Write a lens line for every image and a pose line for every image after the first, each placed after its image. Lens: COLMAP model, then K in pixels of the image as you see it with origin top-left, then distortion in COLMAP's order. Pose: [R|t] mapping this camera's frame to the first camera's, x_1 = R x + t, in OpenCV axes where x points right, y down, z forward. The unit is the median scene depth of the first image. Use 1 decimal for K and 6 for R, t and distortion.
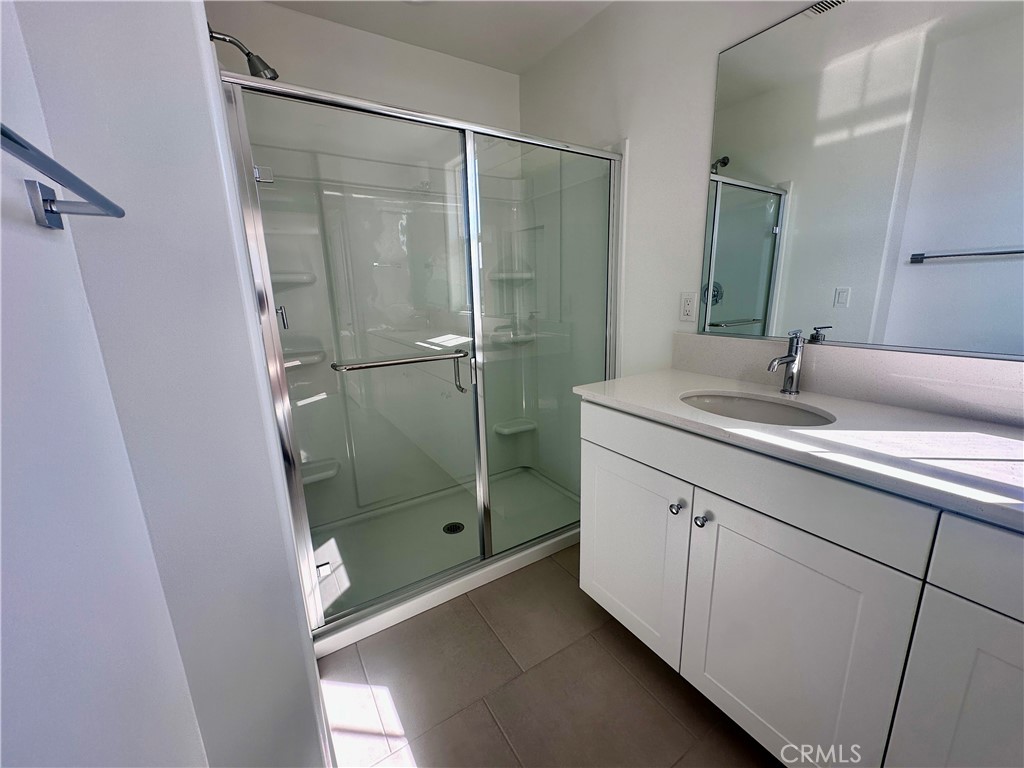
lens RADIAL K [[412.8, 0, 513.4], [0, 412.8, 391.0], [0, 0, 1]] dist [-0.001343, -0.000146]
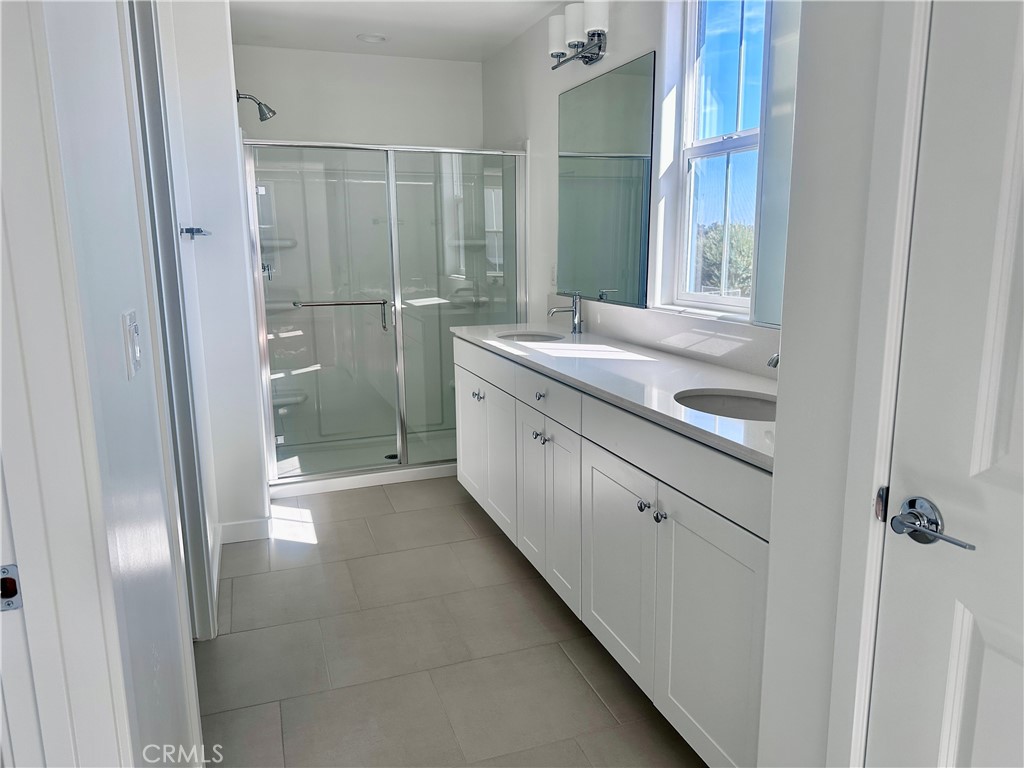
lens RADIAL K [[723.8, 0, 512.0], [0, 723.8, 384.0], [0, 0, 1]] dist [0.127377, -0.180510]
pose [[0.974438, 0.058665, -0.216861, 0.763030], [-0.068274, 0.996977, -0.037079, 0.223438], [0.214030, 0.050938, 0.975498, -1.172241]]
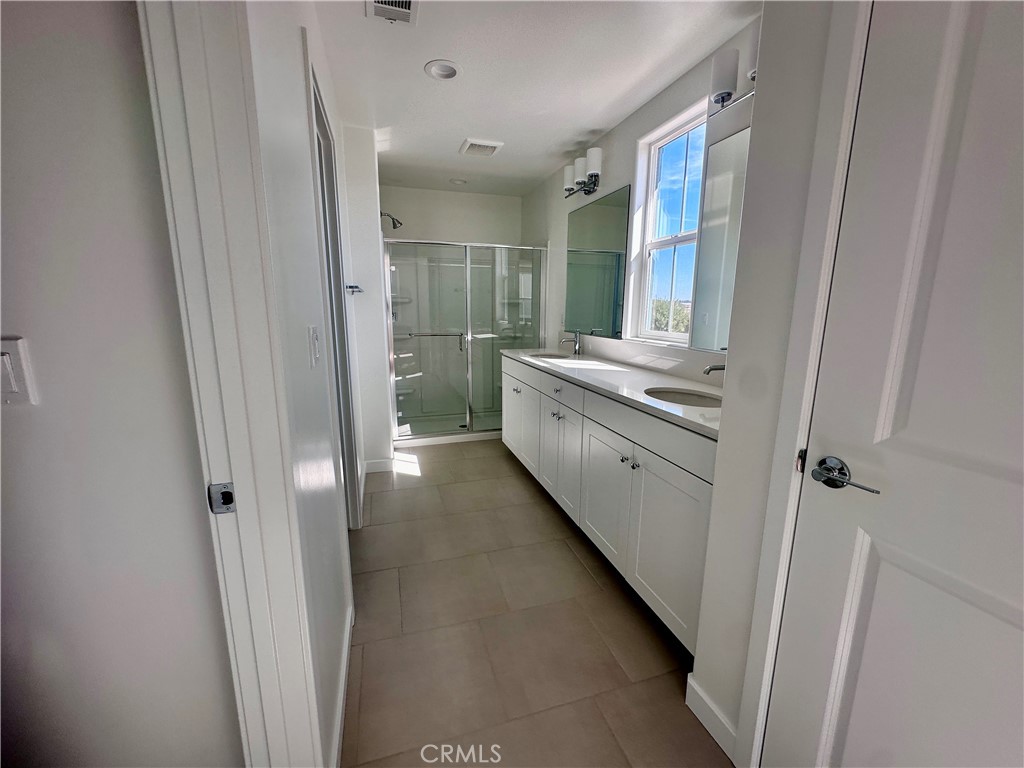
lens RADIAL K [[412.8, 0, 513.4], [0, 412.8, 391.0], [0, 0, 1]] dist [-0.001343, -0.000146]
pose [[0.964569, 0.083581, -0.250241, 0.703183], [-0.093601, 0.995205, -0.028388, 0.243237], [0.246668, 0.050804, 0.967767, -1.082125]]
